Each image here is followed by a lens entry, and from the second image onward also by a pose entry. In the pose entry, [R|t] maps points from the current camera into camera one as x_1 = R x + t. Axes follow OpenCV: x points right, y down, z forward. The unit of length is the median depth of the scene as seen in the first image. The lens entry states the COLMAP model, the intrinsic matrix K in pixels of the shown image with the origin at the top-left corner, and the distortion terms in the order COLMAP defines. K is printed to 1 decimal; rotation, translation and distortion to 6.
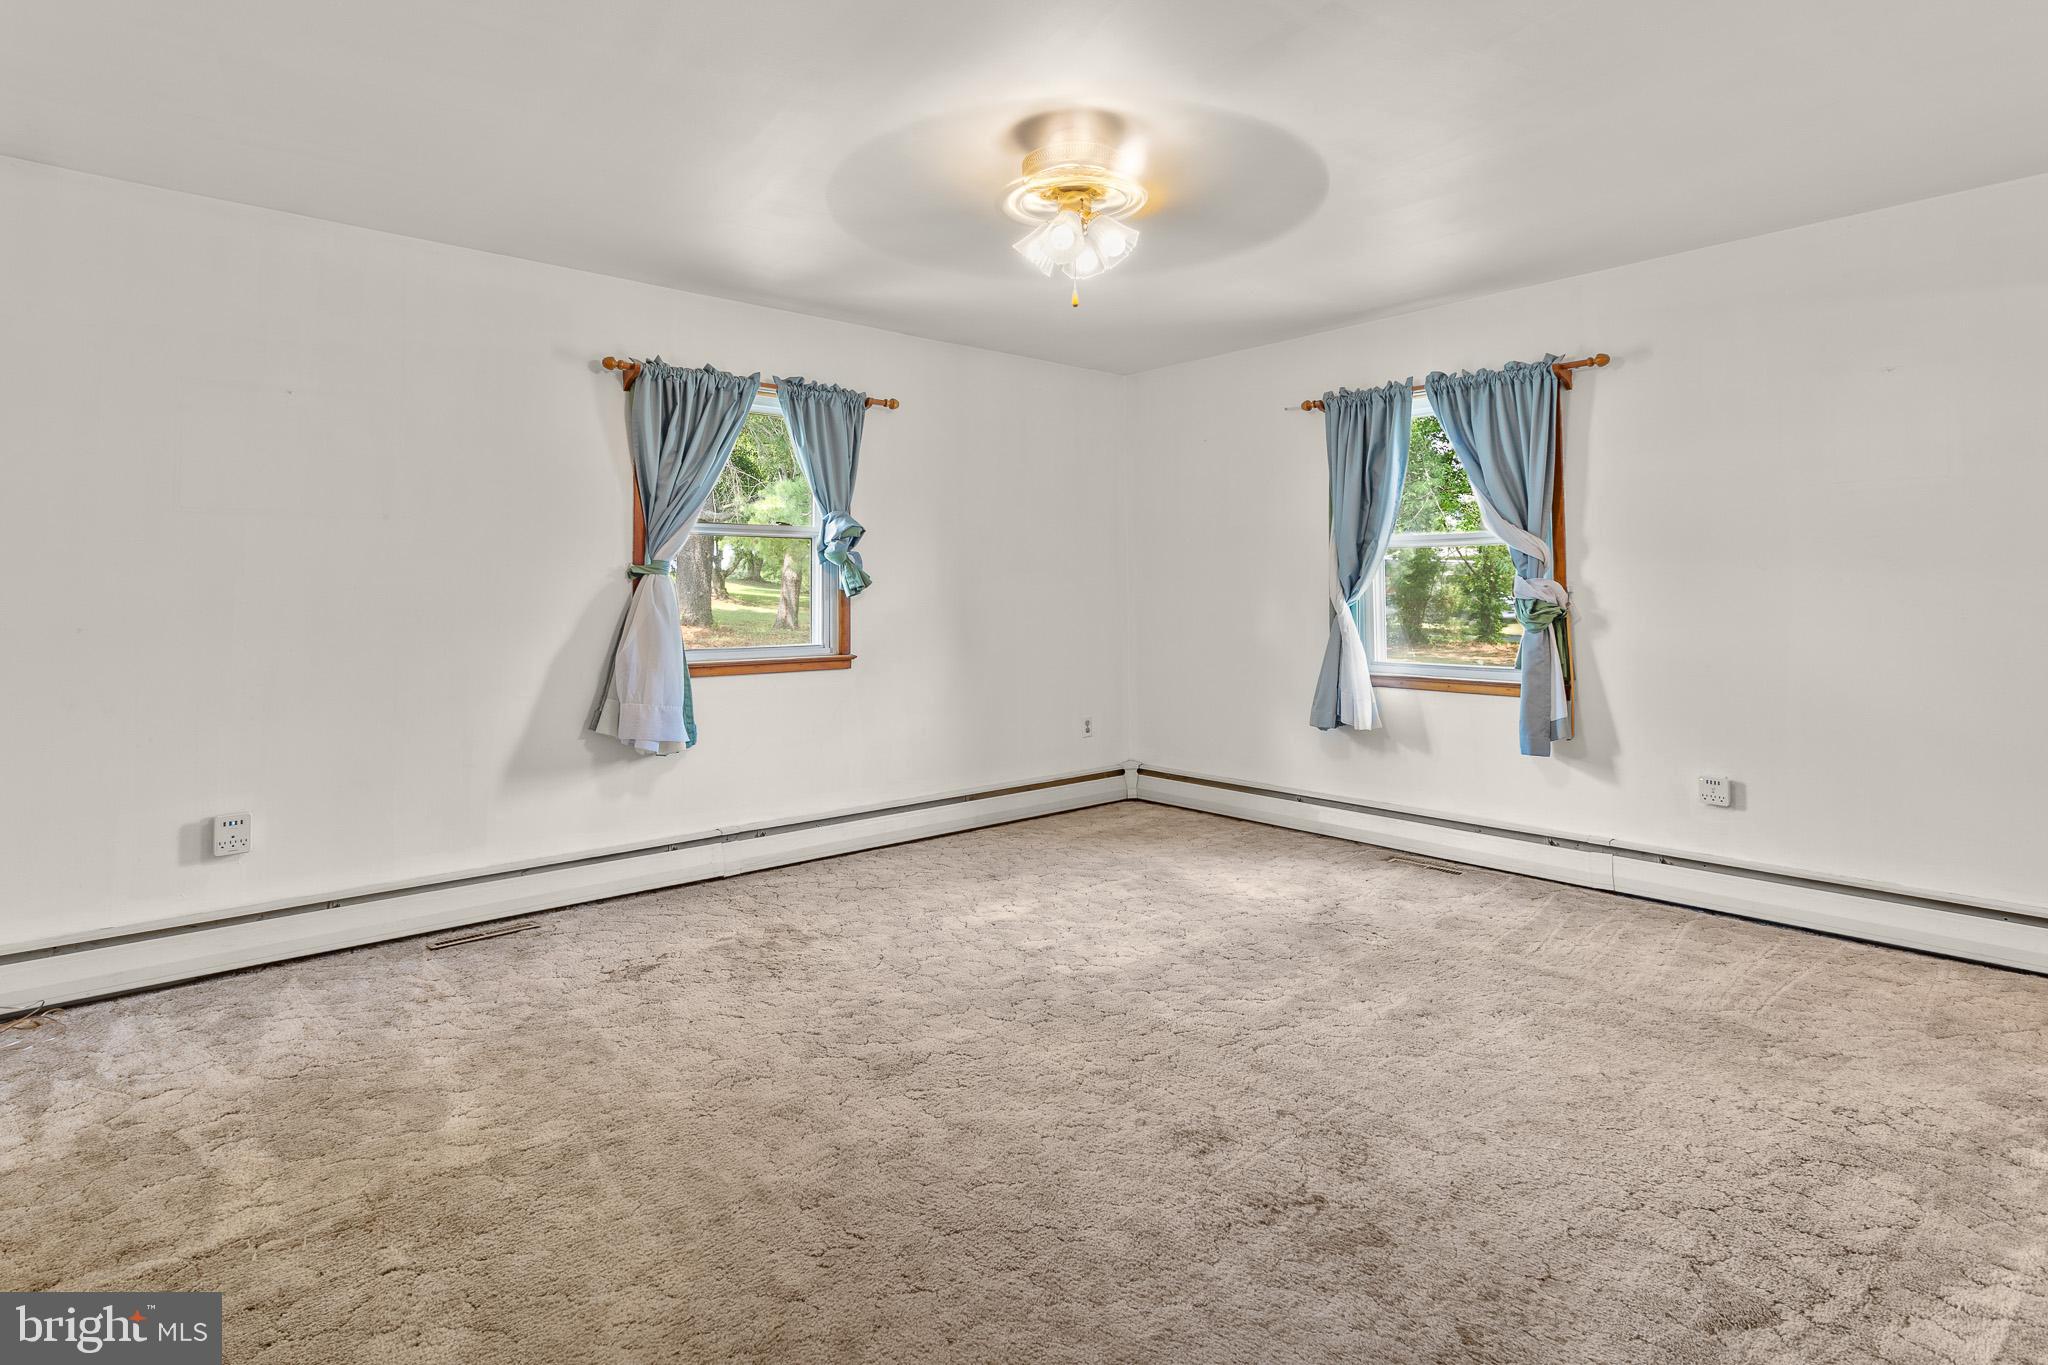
lens RADIAL K [[1003.1, 0, 1026.4], [0, 1003.1, 585.9], [0, 0, 1]] dist [0.001838, 0.000586]
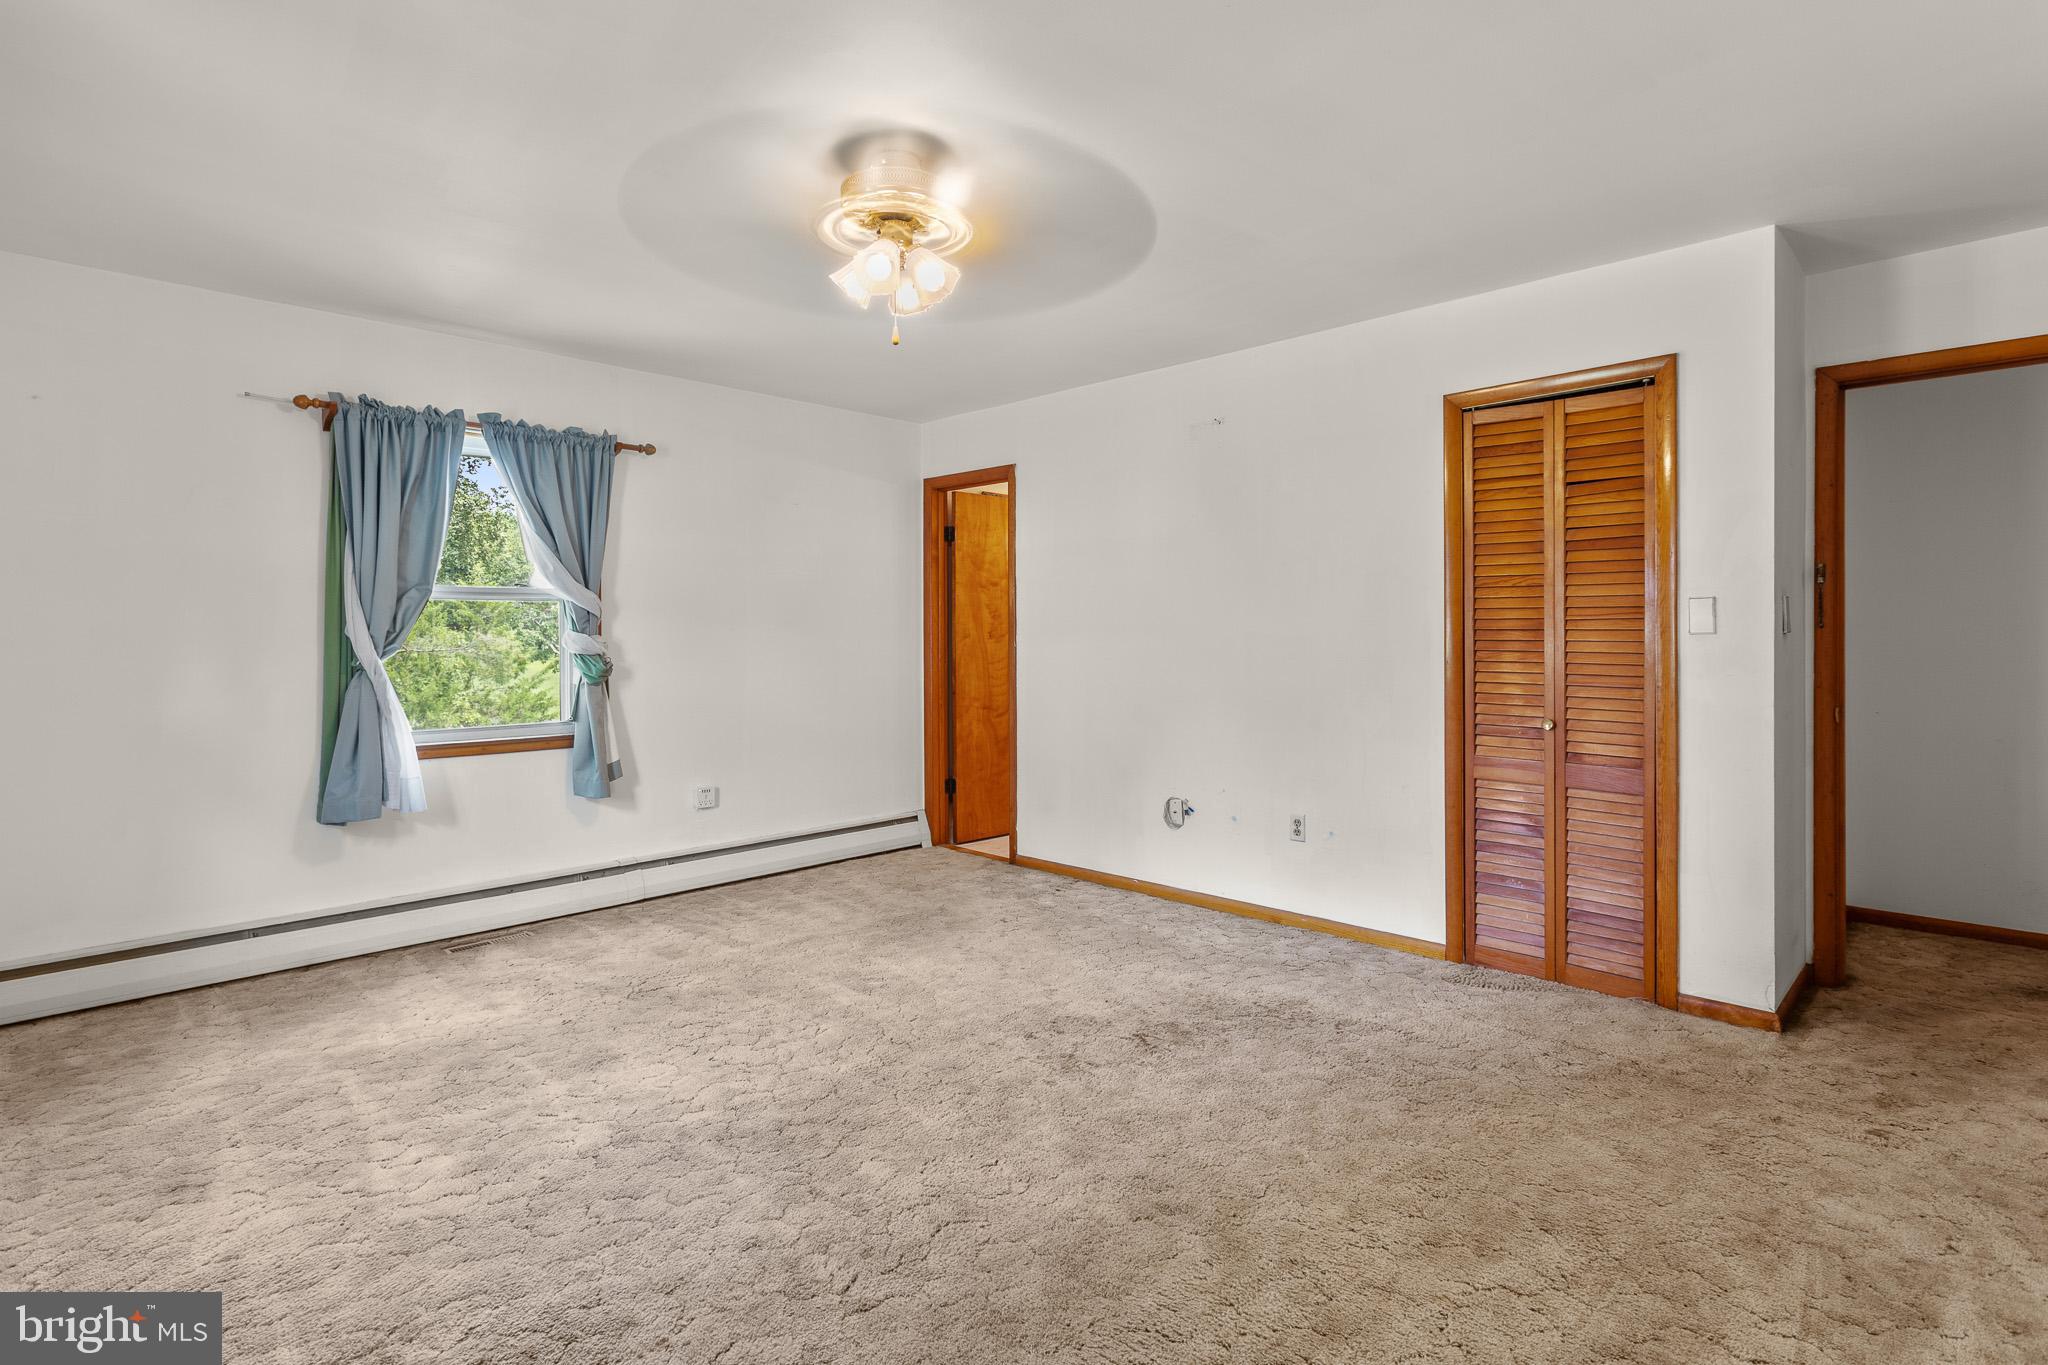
lens RADIAL K [[971.7, 0, 1026.7], [0, 971.7, 675.1], [0, 0, 1]] dist [-0.001044, 0.001206]
pose [[-0.037228, -0.031472, 0.998811, -0.720189], [0.000028, 0.999504, 0.031495, 0.002991], [-0.999307, 0.001201, -0.037209, 0.741046]]
